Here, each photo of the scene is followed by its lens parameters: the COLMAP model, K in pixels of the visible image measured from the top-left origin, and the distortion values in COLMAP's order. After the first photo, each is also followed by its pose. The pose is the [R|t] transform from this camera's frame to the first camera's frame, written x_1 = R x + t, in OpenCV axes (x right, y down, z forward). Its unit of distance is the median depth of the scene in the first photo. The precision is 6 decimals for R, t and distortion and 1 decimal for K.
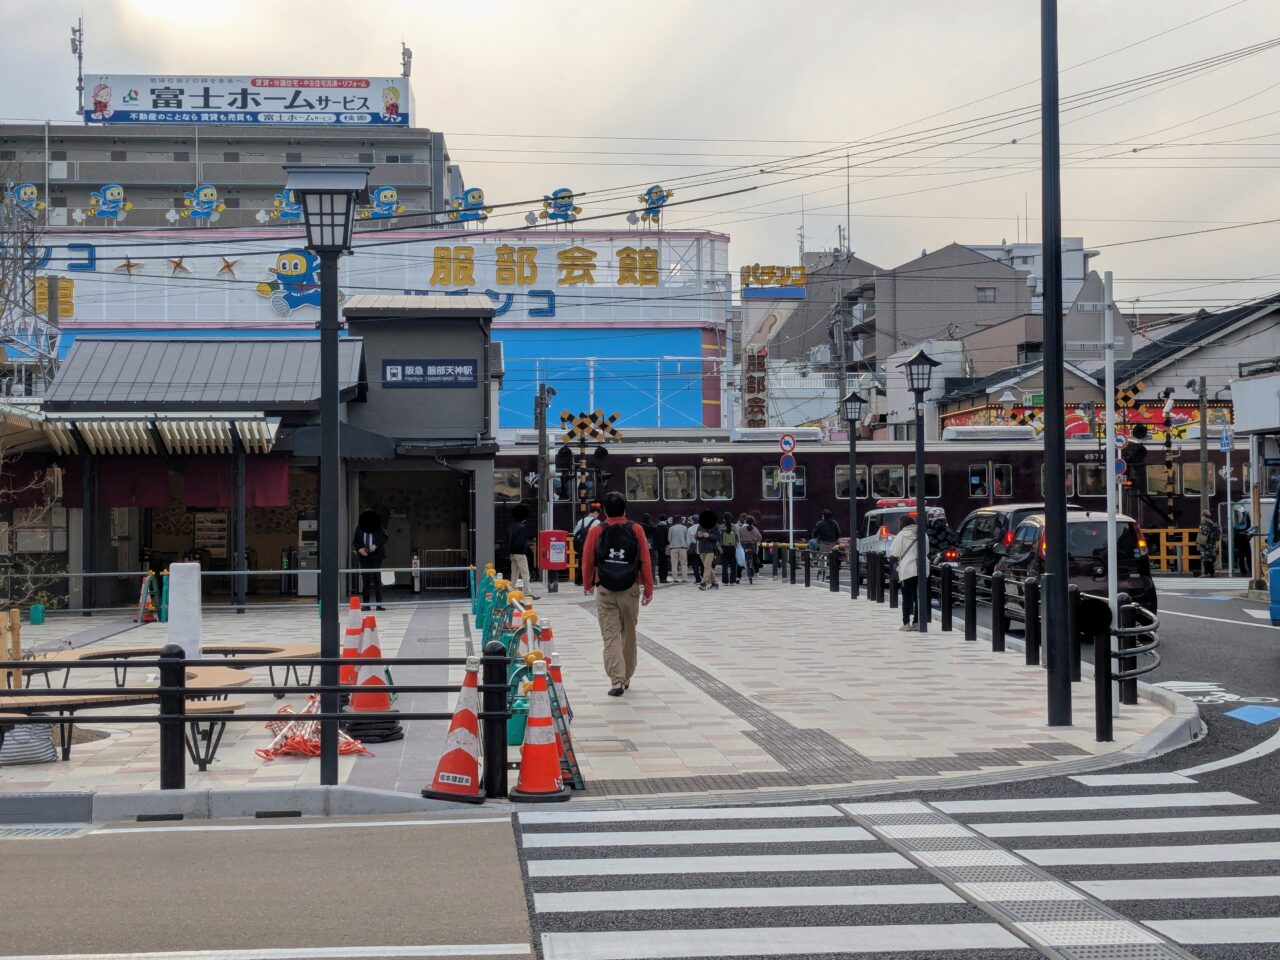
lens RADIAL K [[1010.2, 0, 640.0], [0, 1010.2, 480.0], [0, 0, 1]] dist [-0.005437, -0.018116]
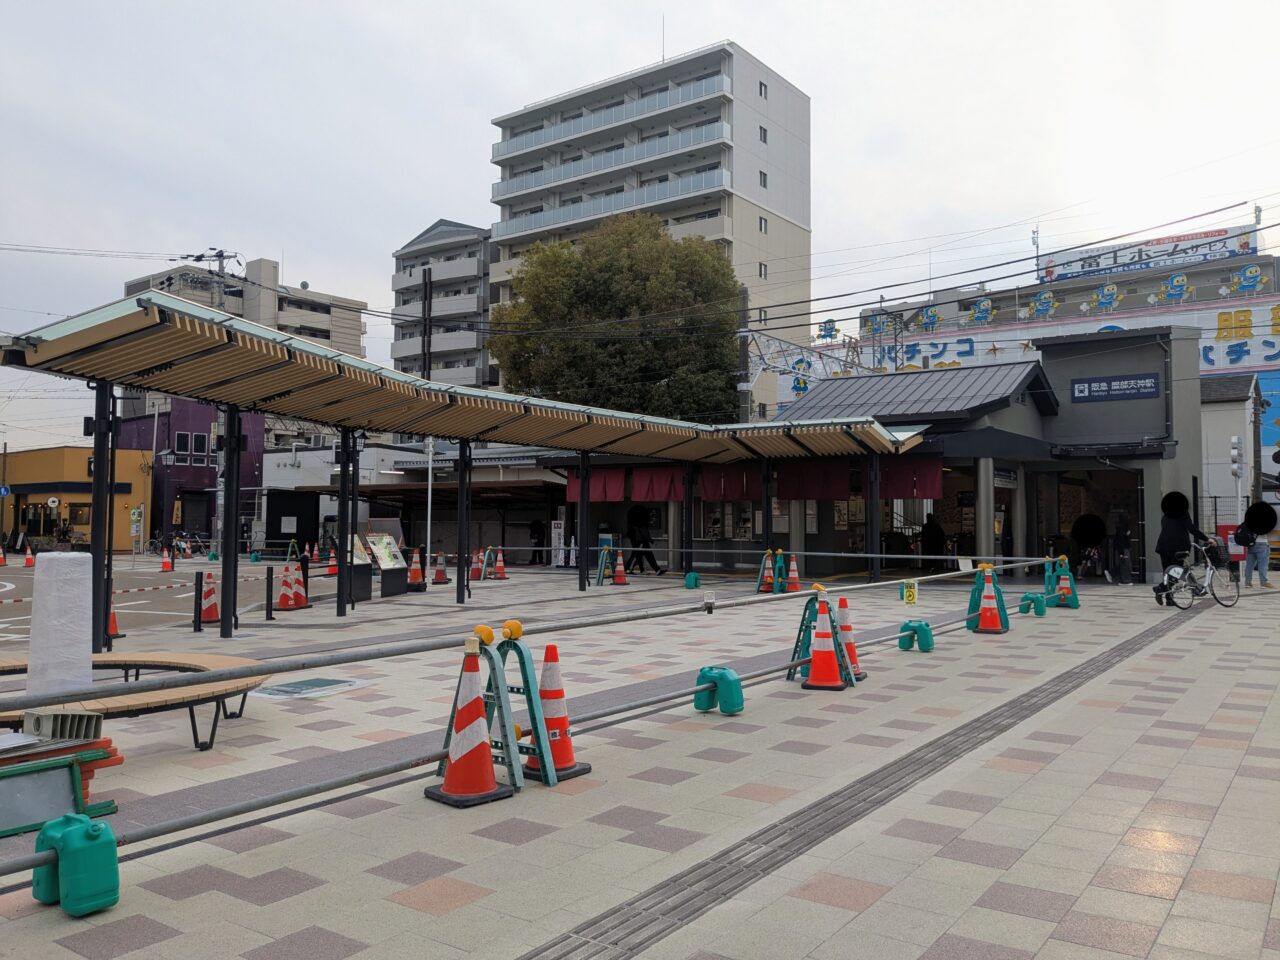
lens RADIAL K [[994.3, 0, 637.5], [0, 994.3, 425.5], [0, 0, 1]] dist [0.046183, -0.003153]
pose [[0.864770, -0.039934, -0.500578, -0.220535], [0.018611, 0.998697, -0.047521, -0.036972], [0.501824, 0.031778, 0.864386, -0.570024]]
